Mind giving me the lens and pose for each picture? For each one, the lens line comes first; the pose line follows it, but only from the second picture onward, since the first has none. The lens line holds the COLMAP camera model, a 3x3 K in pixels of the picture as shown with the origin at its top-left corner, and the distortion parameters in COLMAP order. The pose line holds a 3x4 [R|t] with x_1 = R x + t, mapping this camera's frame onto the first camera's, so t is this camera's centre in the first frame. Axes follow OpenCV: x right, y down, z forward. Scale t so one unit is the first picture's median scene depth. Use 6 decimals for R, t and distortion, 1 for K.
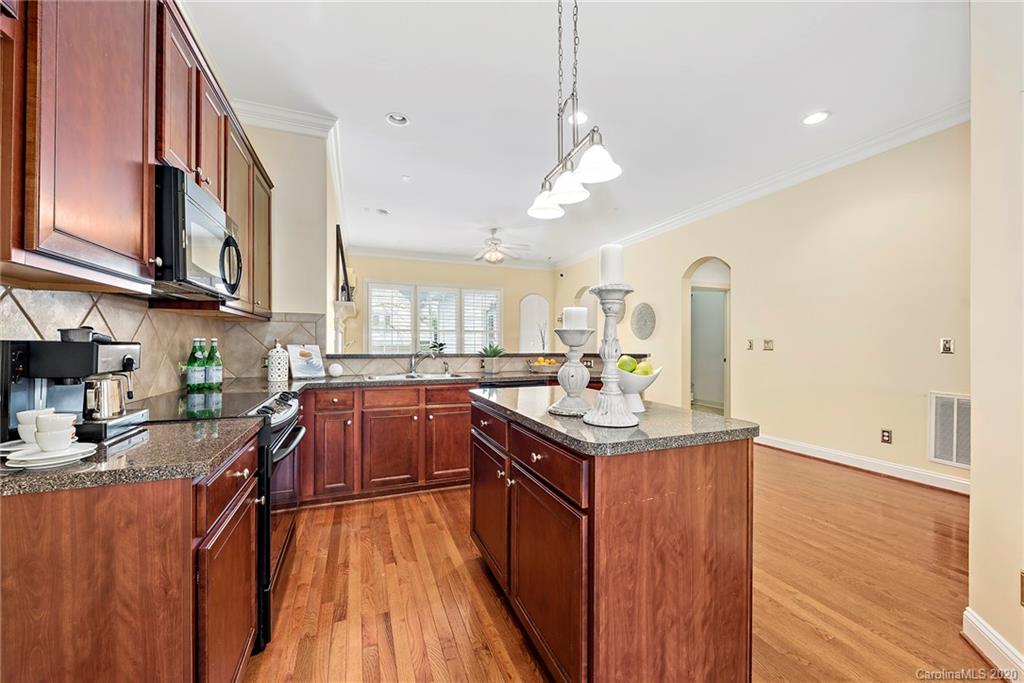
lens RADIAL K [[398.0, 0, 519.8], [0, 398.0, 342.6], [0, 0, 1]] dist [0.000961, -0.000515]
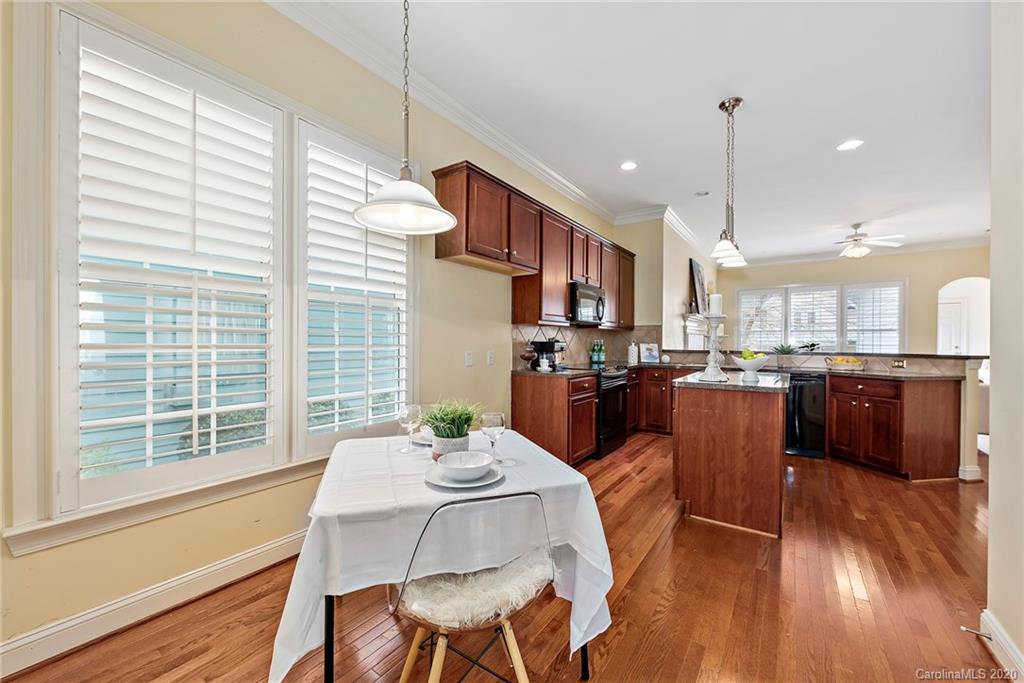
lens RADIAL K [[398.0, 0, 519.8], [0, 398.0, 342.6], [0, 0, 1]] dist [0.000961, -0.000515]
pose [[0.544550, 0.000338, -0.838728, 0.931451], [-0.001354, 0.999999, -0.000477, 0.003973], [0.838727, 0.001395, 0.544550, -0.634380]]
